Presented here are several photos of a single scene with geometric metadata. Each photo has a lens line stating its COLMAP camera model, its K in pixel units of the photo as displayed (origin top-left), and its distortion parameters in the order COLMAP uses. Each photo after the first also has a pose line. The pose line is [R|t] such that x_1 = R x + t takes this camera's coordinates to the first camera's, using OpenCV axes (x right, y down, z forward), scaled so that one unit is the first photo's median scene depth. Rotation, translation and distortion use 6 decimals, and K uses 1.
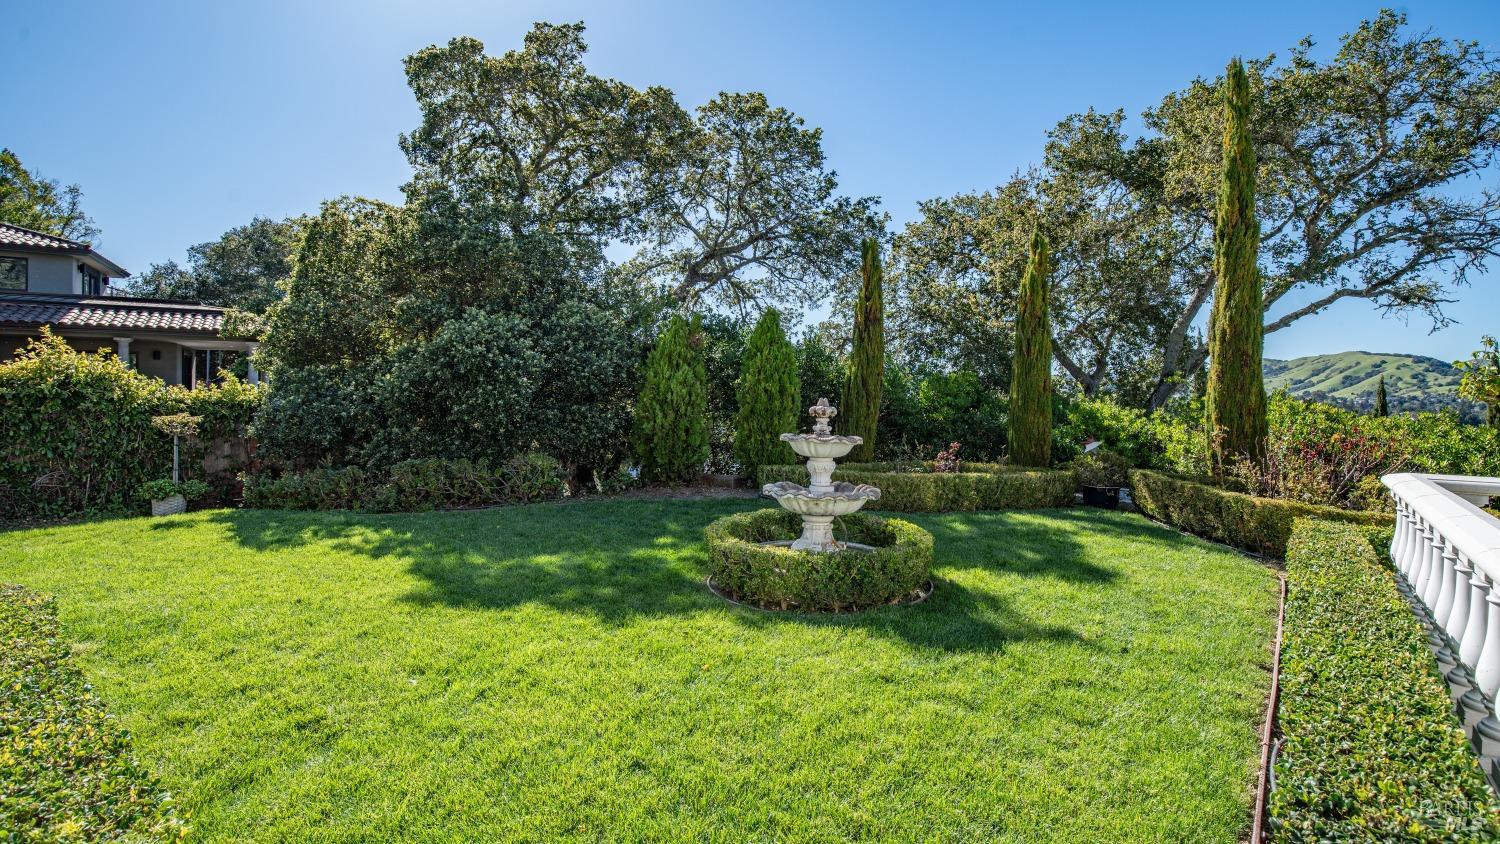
lens RADIAL K [[688.3, 0, 749.1], [0, 688.3, 415.1], [0, 0, 1]] dist [-0.004407, -0.000544]
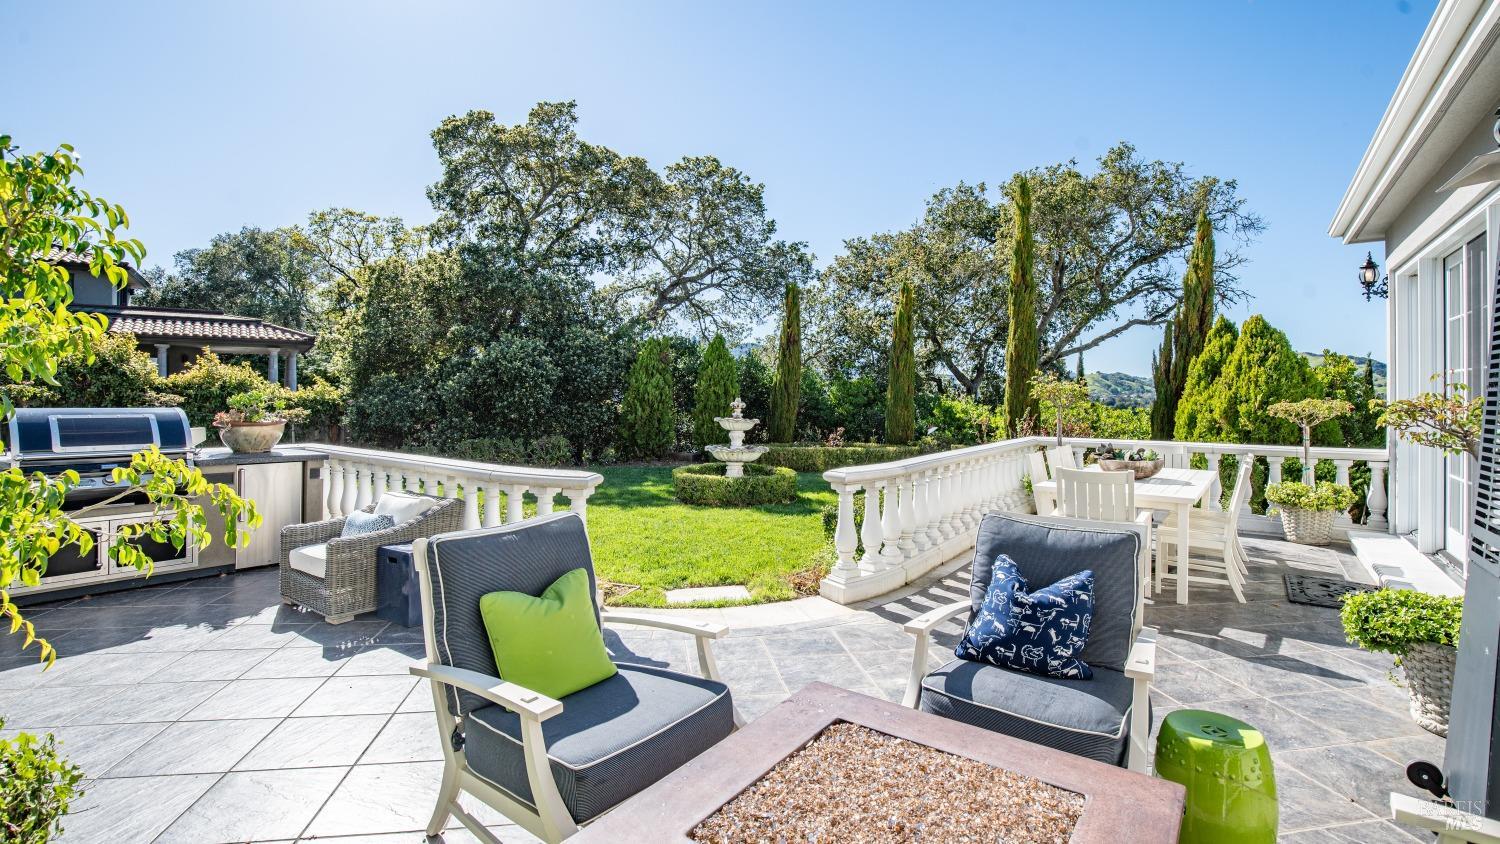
lens RADIAL K [[688.3, 0, 744.7], [0, 688.3, 410.4], [0, 0, 1]] dist [-0.004407, -0.000544]
pose [[0.999060, 0.000253, 0.043354, 0.016563], [-0.000006, 0.999984, -0.005682, 0.006690], [-0.043354, 0.005676, 0.999044, -0.286124]]
